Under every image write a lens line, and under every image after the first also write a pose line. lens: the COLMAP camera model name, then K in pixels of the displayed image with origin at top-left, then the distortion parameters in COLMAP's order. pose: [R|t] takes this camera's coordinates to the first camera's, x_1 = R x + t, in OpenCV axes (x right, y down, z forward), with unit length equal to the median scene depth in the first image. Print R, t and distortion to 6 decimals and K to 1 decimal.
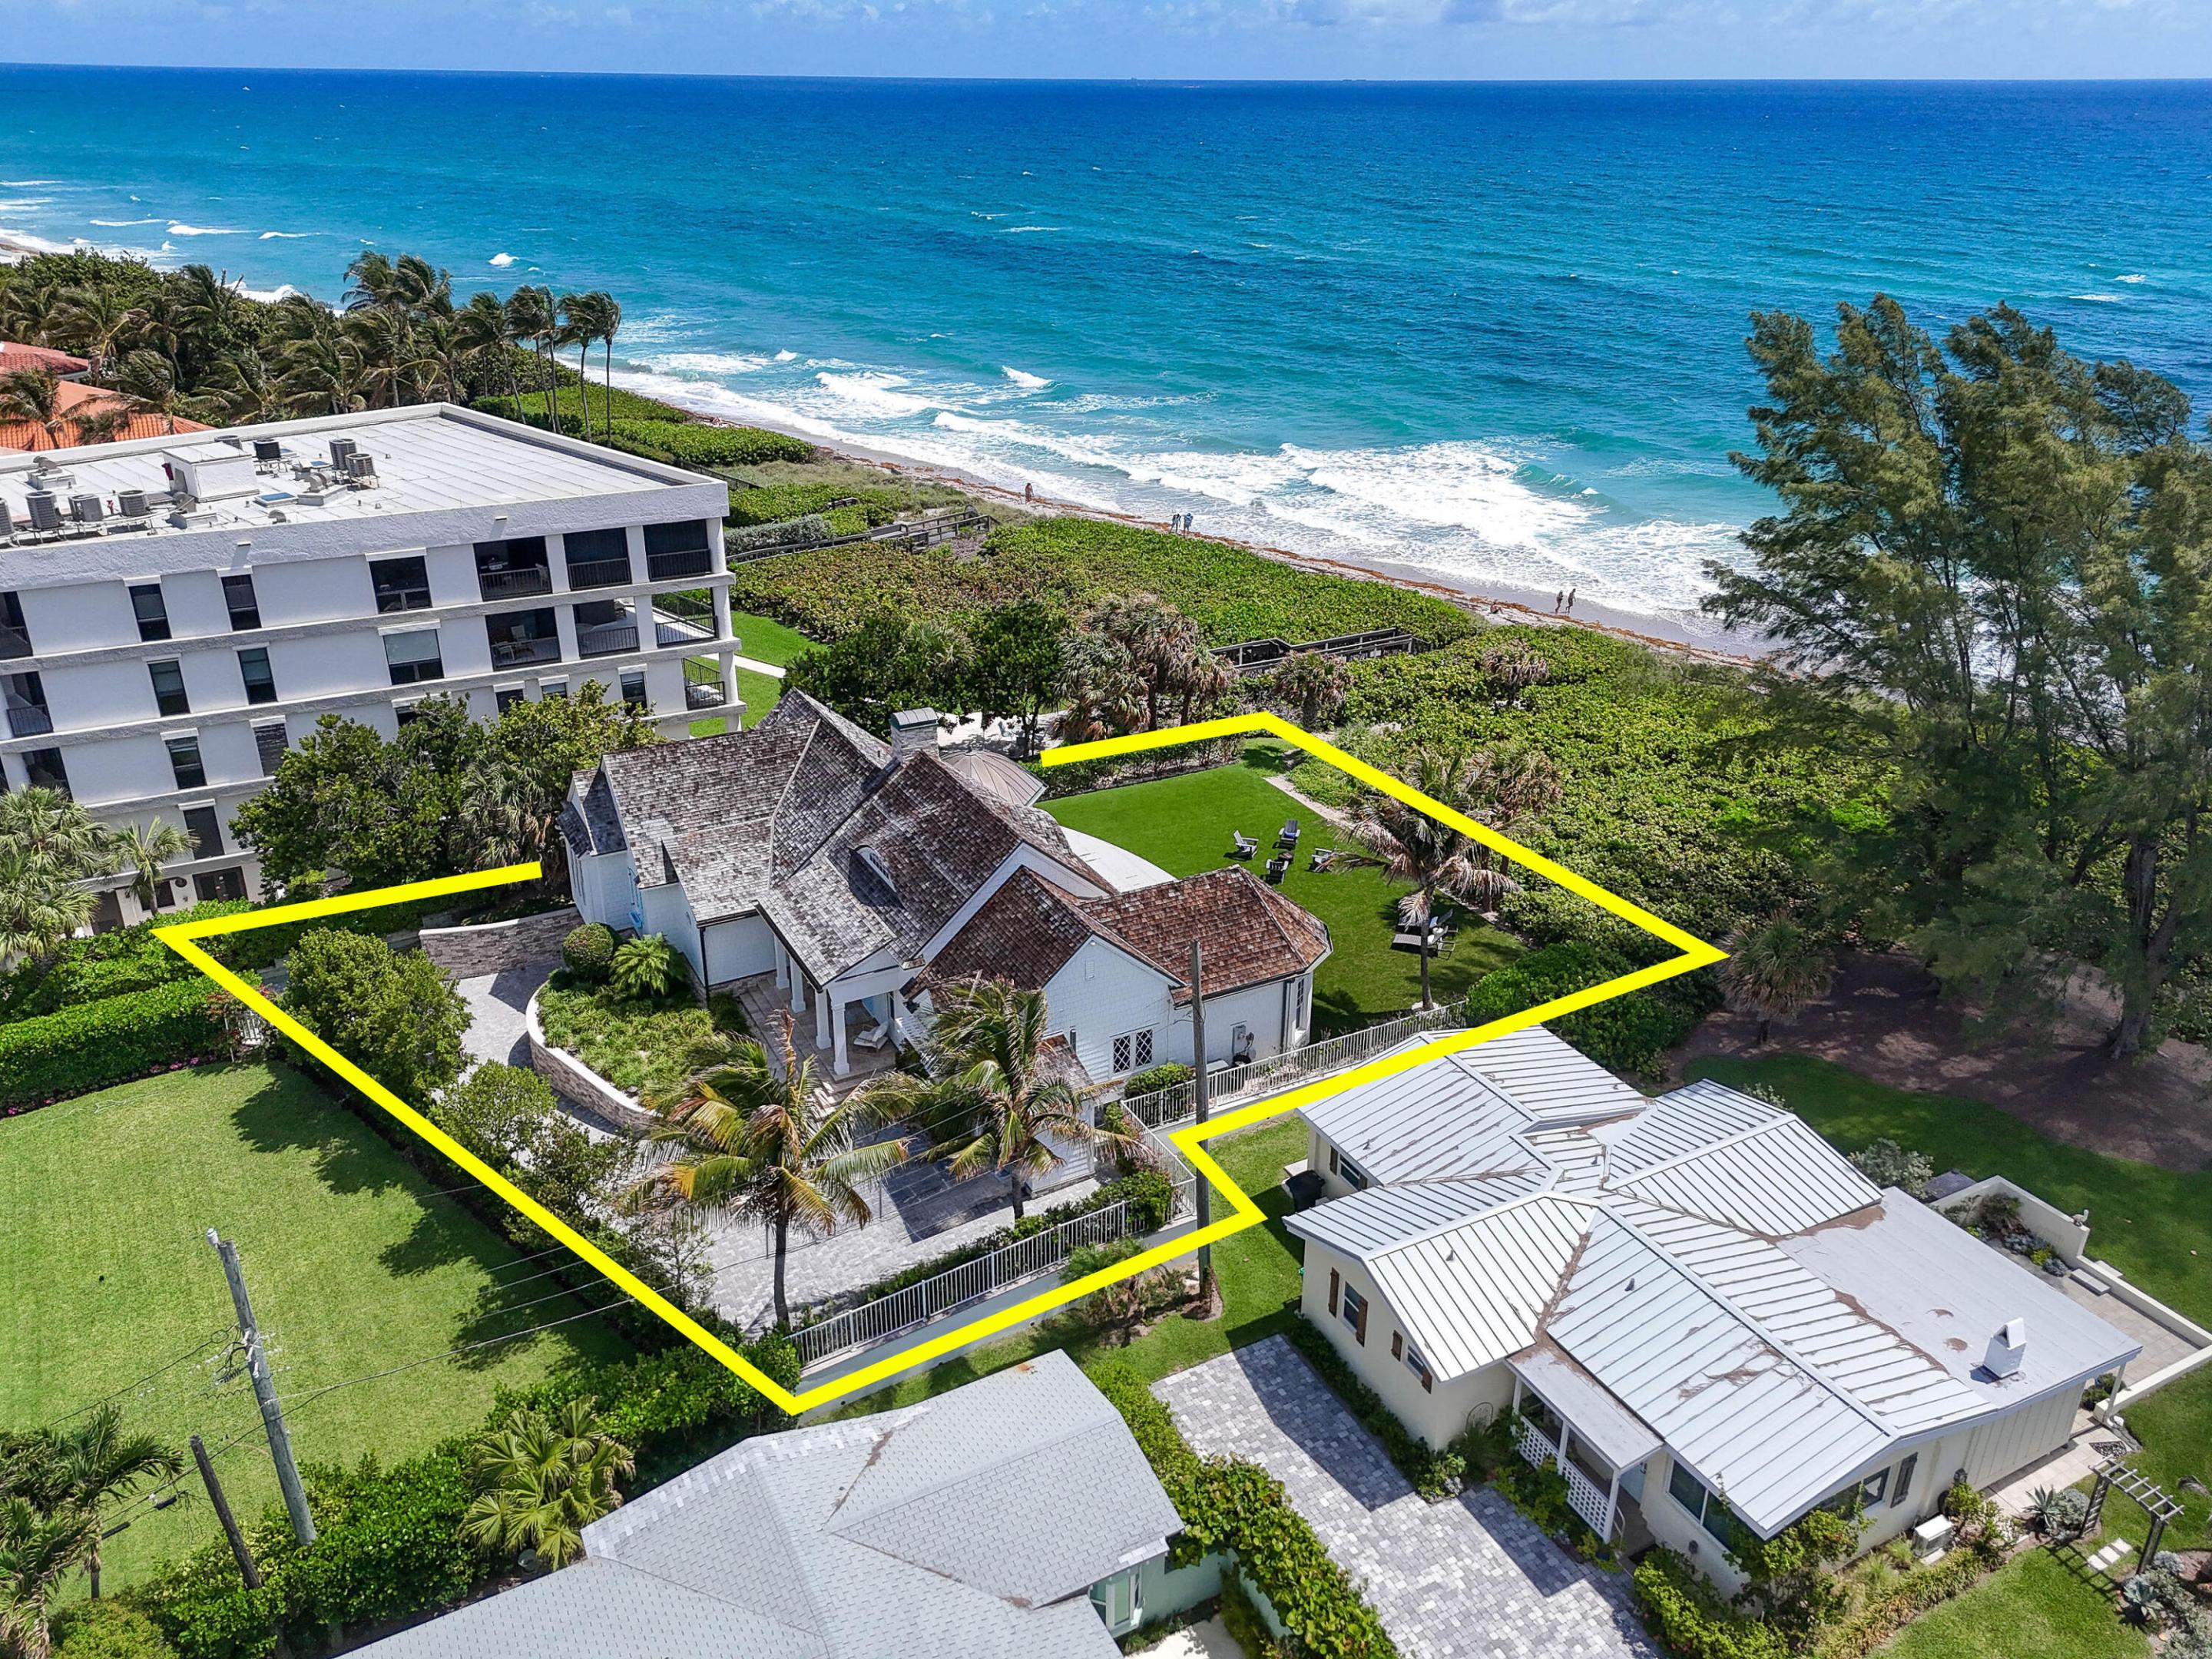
lens RADIAL K [[1636.5, 0, 1106.0], [0, 1636.5, 829.5], [0, 0, 1]] dist [0.041175, -0.003682]
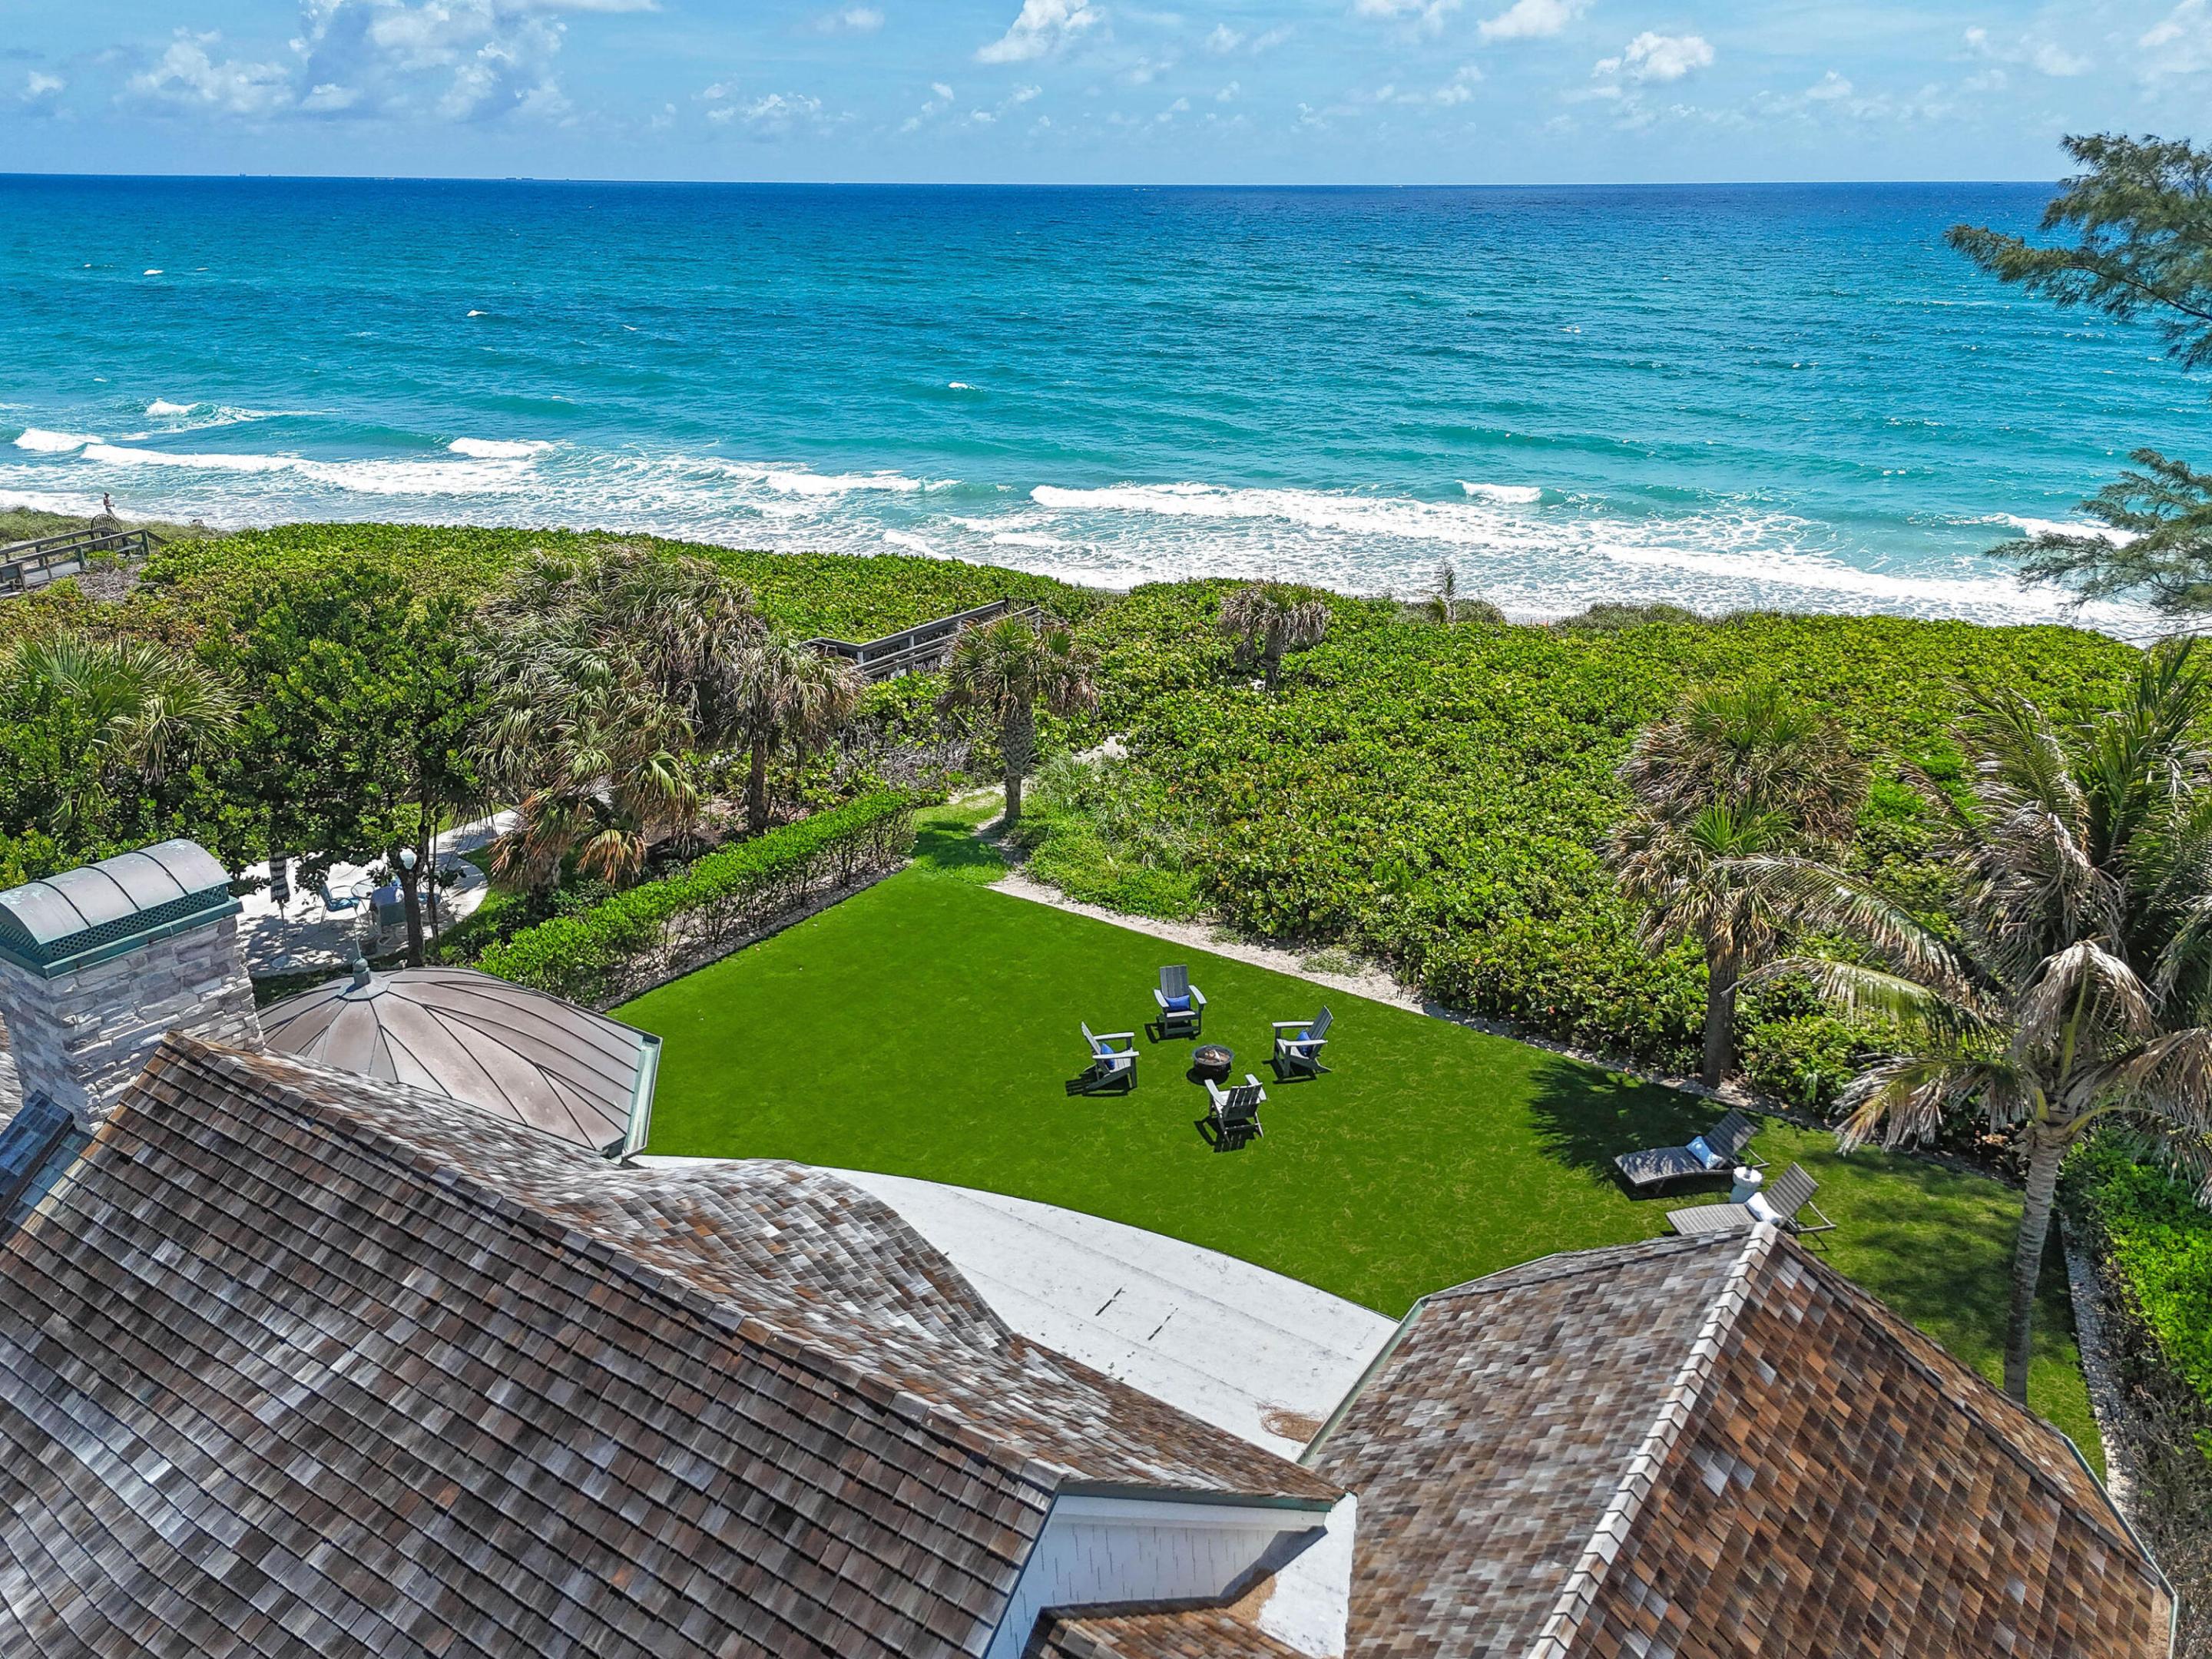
lens RADIAL K [[1619.4, 0, 1085.6], [0, 1619.4, 824.5], [0, 0, 1]] dist [0.041533, -0.002934]
pose [[0.884530, -0.175701, 0.432129, -0.075287], [0.198776, 0.980009, -0.008412, -0.040040], [-0.422012, 0.093338, 0.901773, 0.592033]]
